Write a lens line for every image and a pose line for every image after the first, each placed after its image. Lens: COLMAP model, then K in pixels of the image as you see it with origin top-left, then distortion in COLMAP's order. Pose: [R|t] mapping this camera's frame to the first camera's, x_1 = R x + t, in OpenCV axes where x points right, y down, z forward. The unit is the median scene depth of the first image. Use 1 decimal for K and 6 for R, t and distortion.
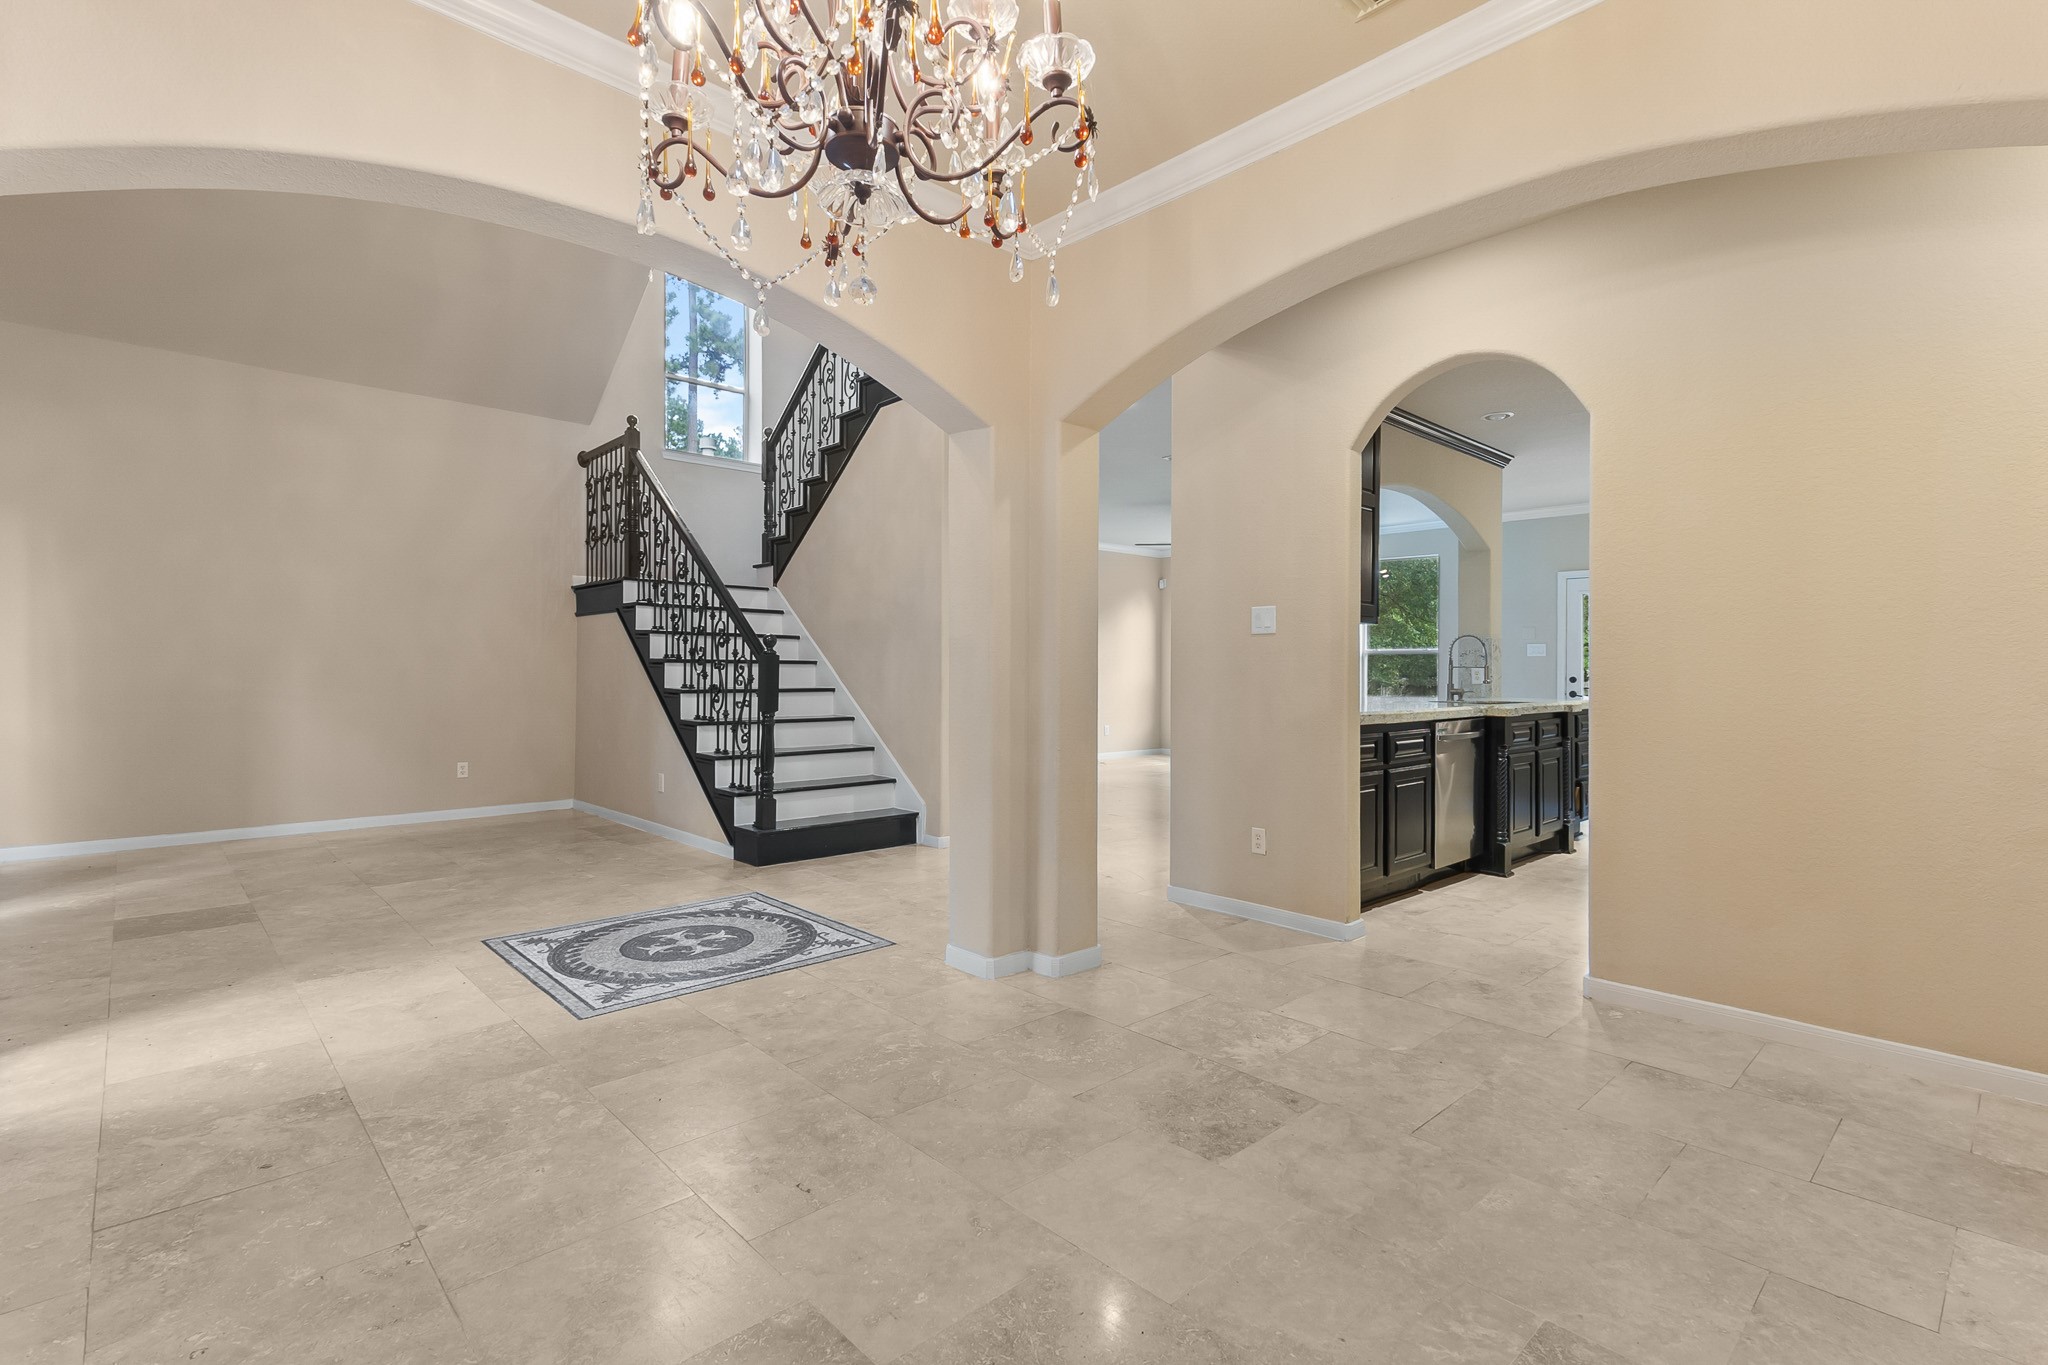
lens RADIAL K [[942.4, 0, 1026.7], [0, 942.4, 673.7], [0, 0, 1]] dist [0.005336, 0.000378]
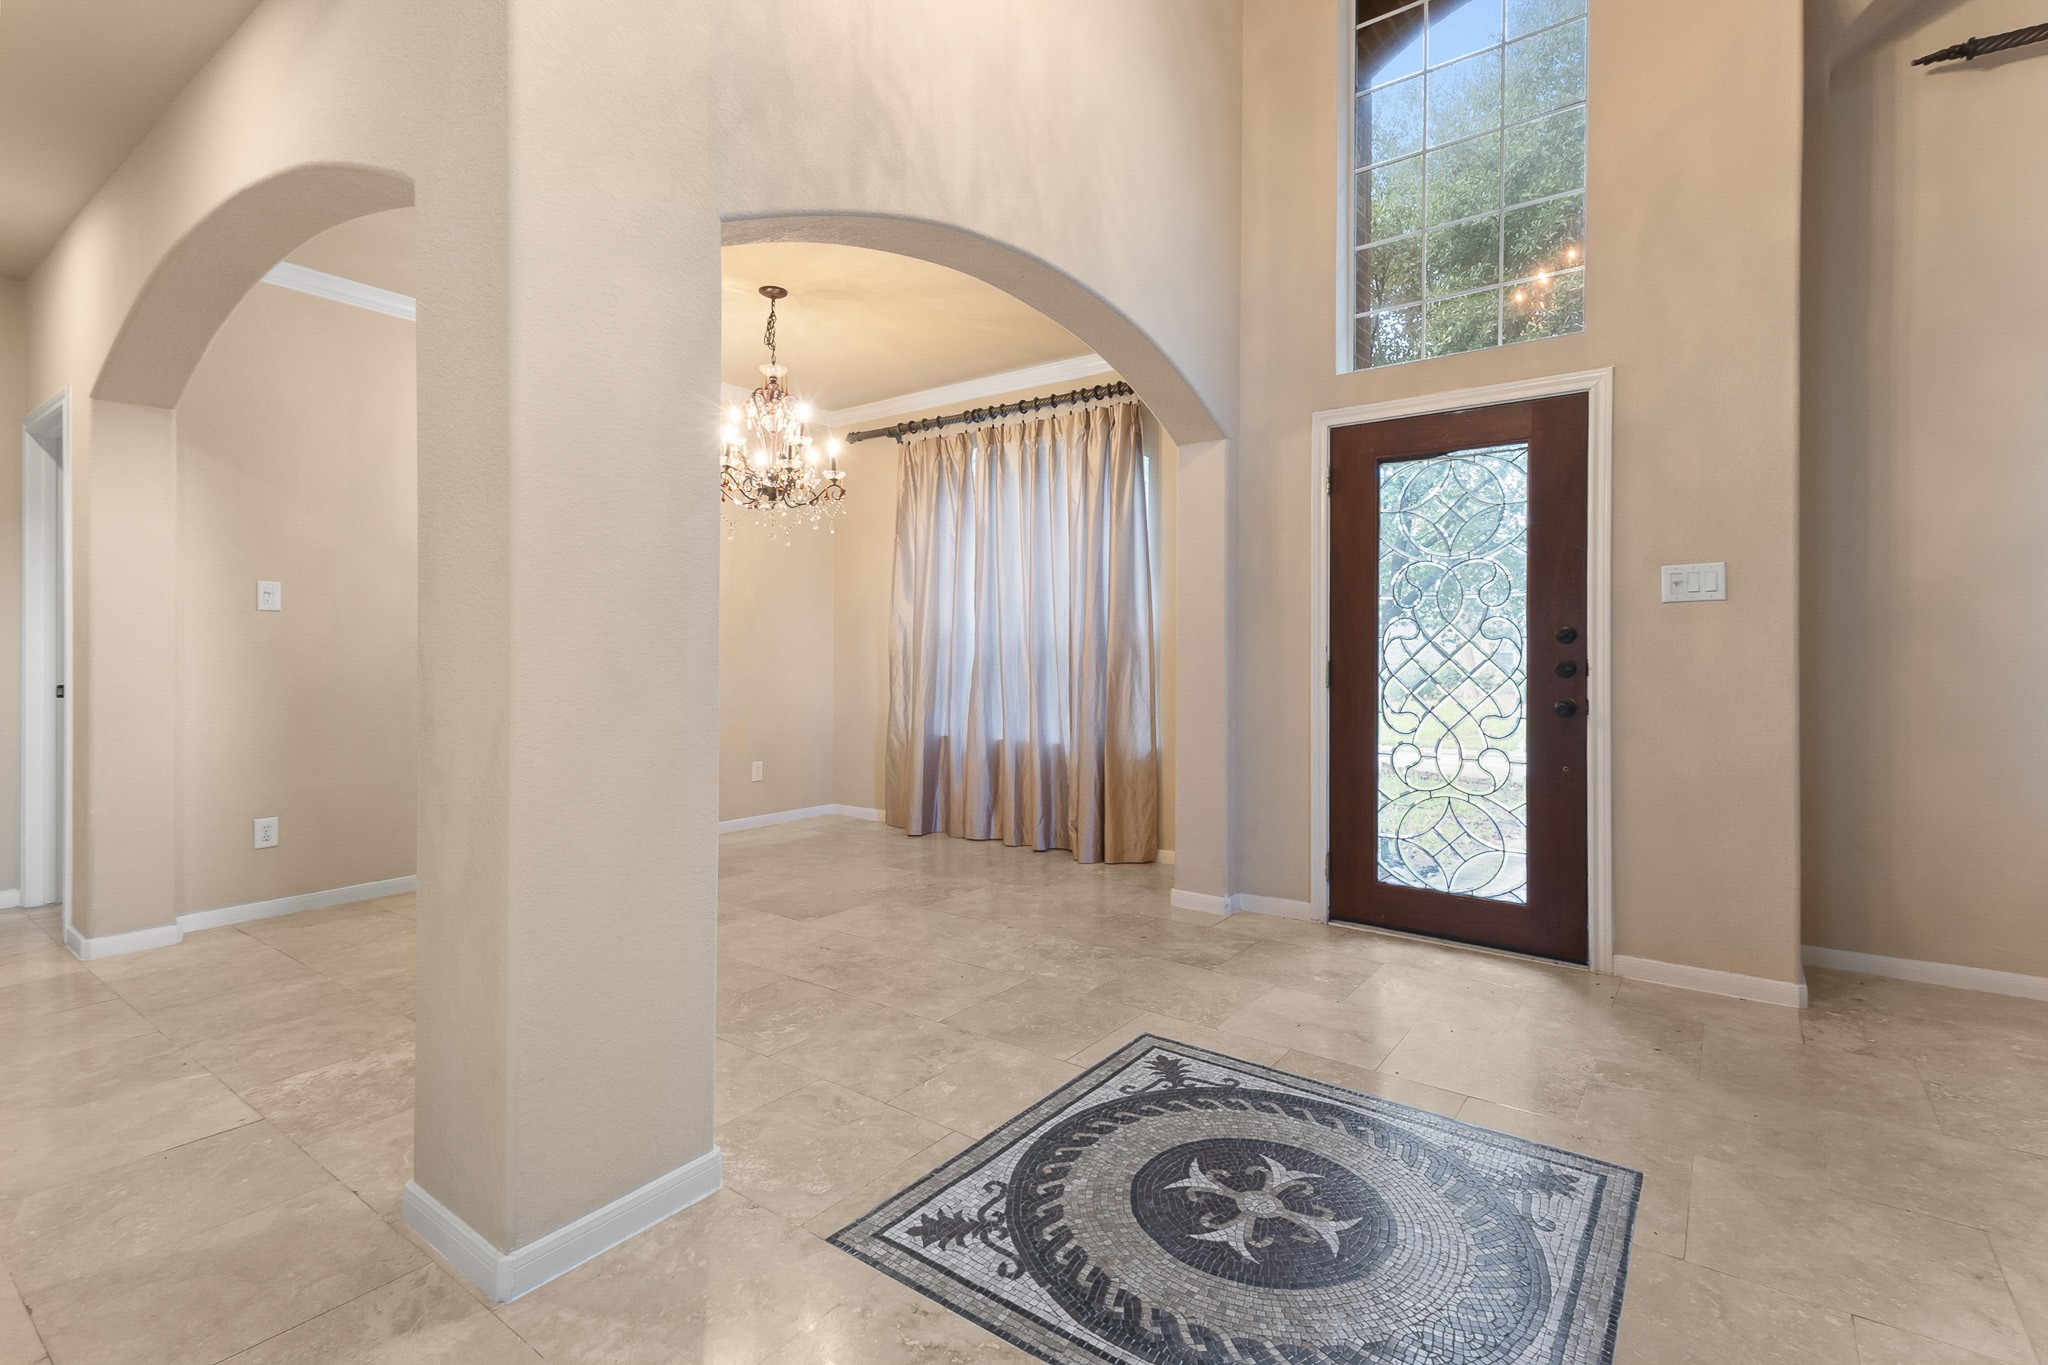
lens RADIAL K [[942.4, 0, 1022.1], [0, 942.4, 668.0], [0, 0, 1]] dist [0.005336, 0.000378]
pose [[-0.983628, -0.003334, -0.180180, -0.185082], [-0.006798, 0.999804, 0.018612, -0.004406], [0.180082, 0.019532, -0.983458, 1.834863]]
